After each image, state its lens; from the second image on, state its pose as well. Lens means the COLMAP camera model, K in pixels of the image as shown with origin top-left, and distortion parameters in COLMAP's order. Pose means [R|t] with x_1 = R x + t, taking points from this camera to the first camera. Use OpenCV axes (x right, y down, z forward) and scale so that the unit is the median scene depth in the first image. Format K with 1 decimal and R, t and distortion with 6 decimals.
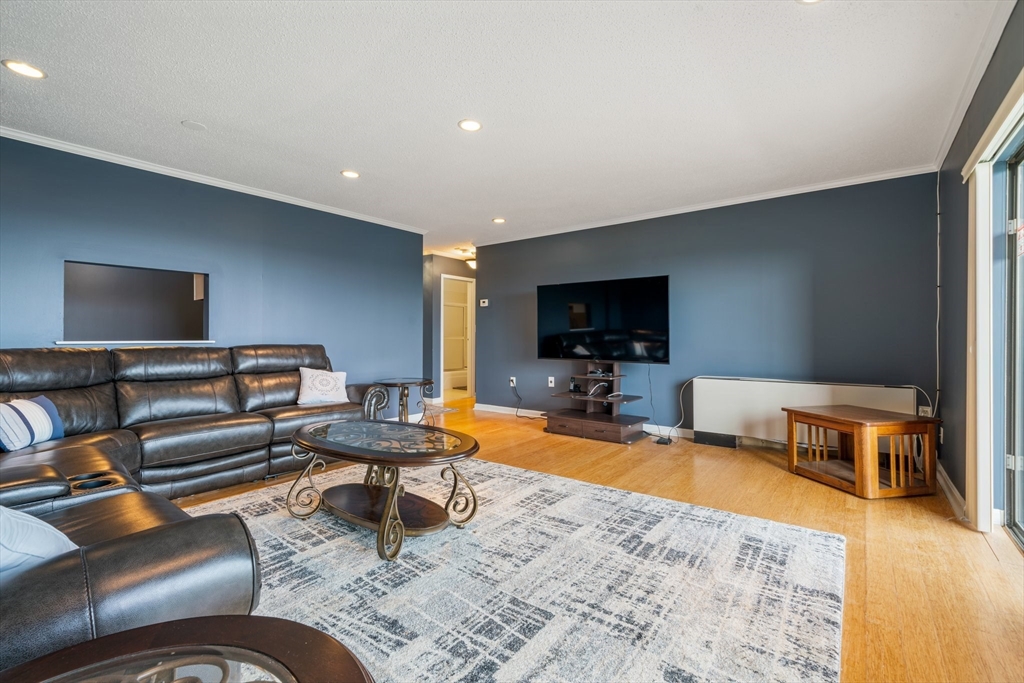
lens RADIAL K [[456.1, 0, 505.9], [0, 456.1, 340.1], [0, 0, 1]] dist [0.001779, 0.000818]
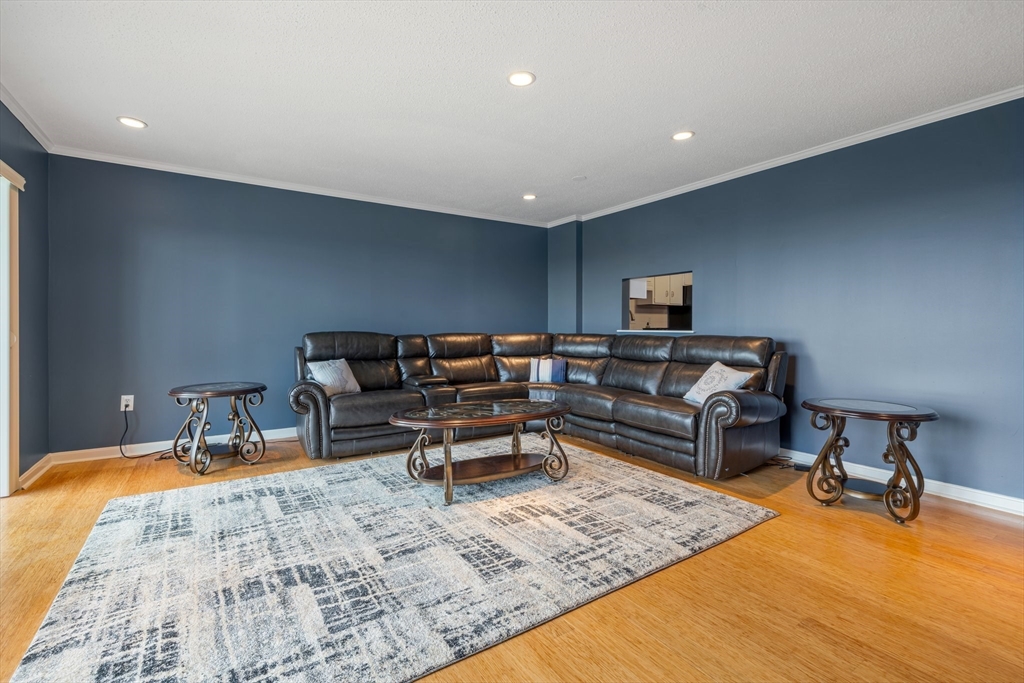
lens RADIAL K [[456.1, 0, 505.2], [0, 456.1, 331.2], [0, 0, 1]] dist [0.001779, 0.000818]
pose [[-0.321607, 0.008529, -0.946835, 0.935238], [-0.007936, 0.999900, 0.011702, -0.012244], [0.946840, 0.011278, -0.321507, 1.578025]]
